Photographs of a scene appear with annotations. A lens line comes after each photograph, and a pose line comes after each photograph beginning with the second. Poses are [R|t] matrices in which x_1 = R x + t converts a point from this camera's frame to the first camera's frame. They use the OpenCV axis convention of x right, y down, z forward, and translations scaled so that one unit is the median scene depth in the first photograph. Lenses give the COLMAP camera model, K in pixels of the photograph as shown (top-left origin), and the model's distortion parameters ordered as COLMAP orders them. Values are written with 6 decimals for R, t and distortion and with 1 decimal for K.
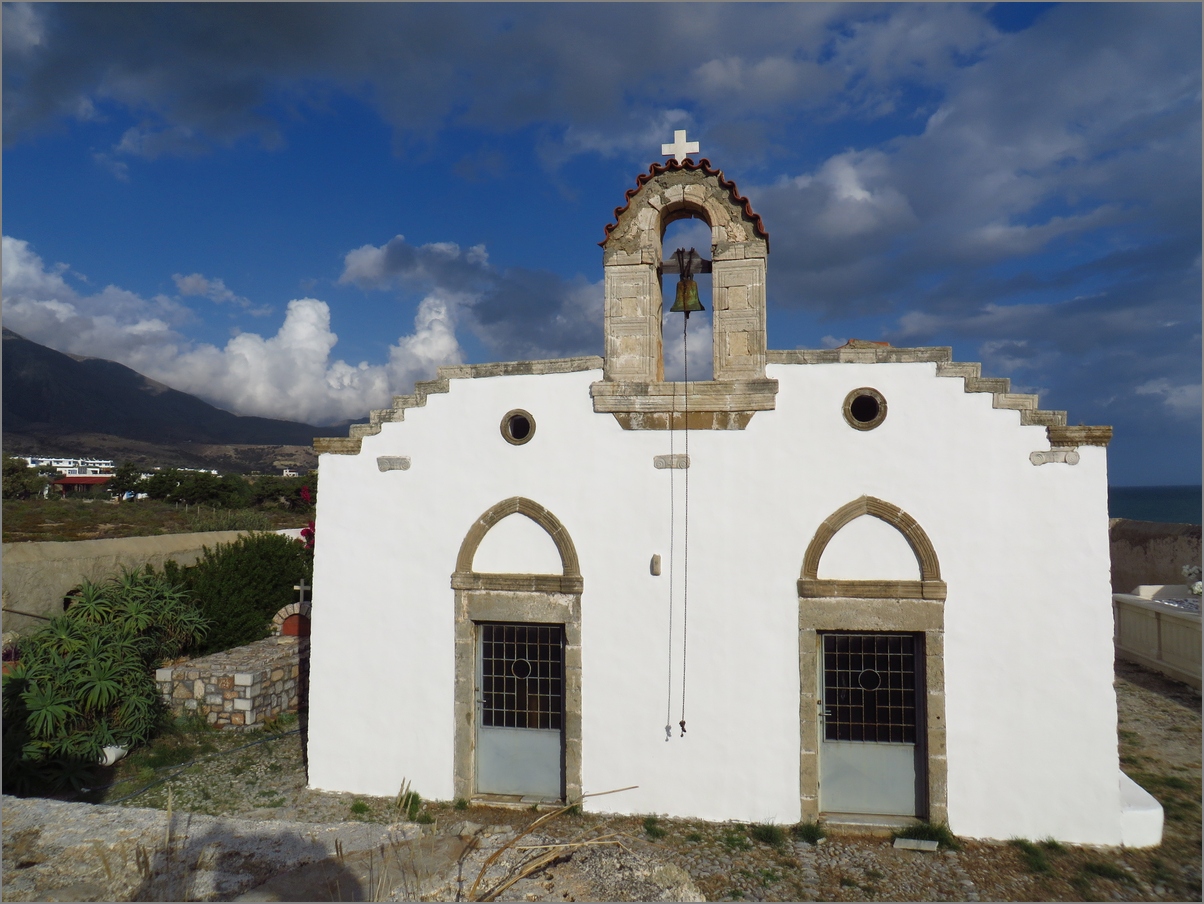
lens RADIAL K [[903.1, 0, 602.0], [0, 903.1, 452.0], [0, 0, 1]] dist [-0.002282, -0.005195]
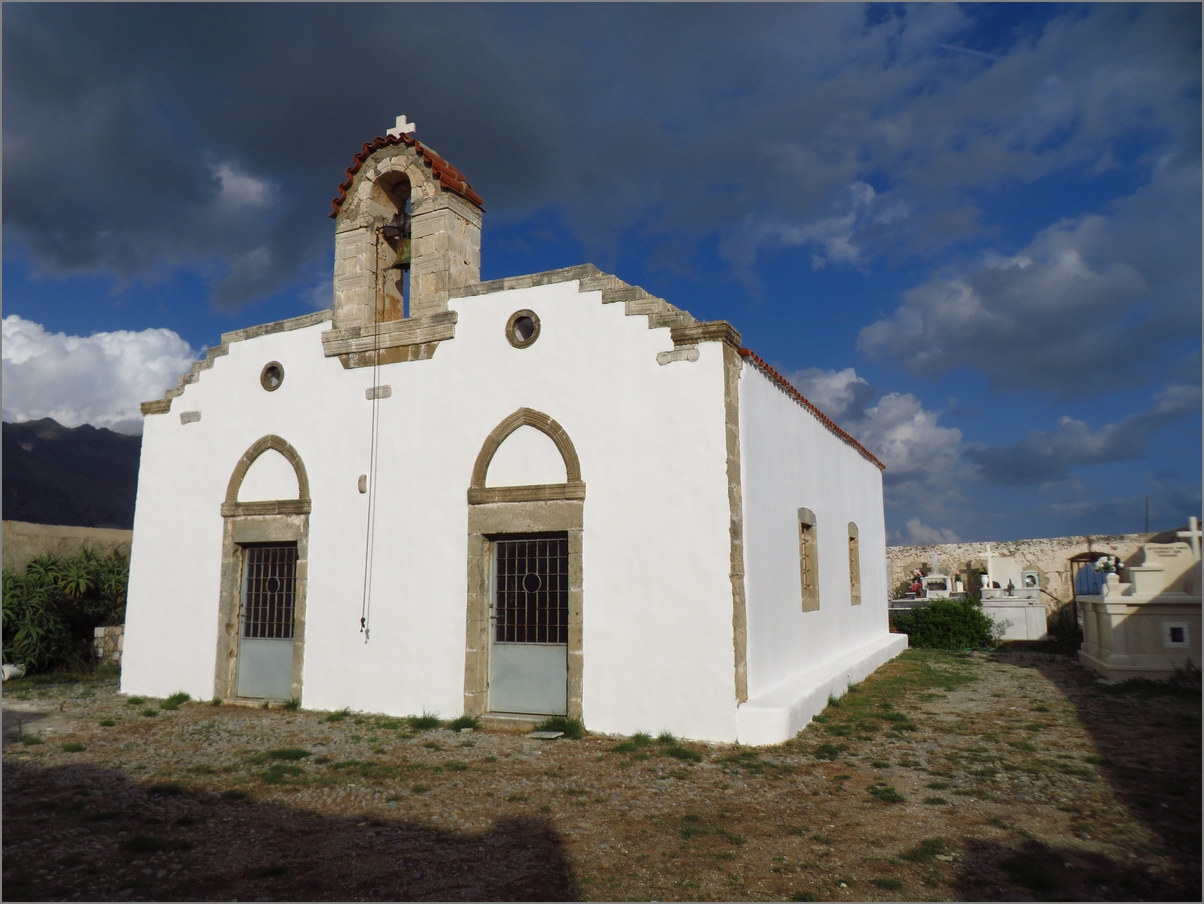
lens RADIAL K [[903.1, 0, 602.0], [0, 903.1, 452.0], [0, 0, 1]] dist [-0.002282, -0.005195]
pose [[0.963713, -0.042339, -0.263563, 0.650910], [0.010494, 0.992587, -0.121082, 0.227251], [0.266736, 0.113922, 0.957013, 0.002782]]
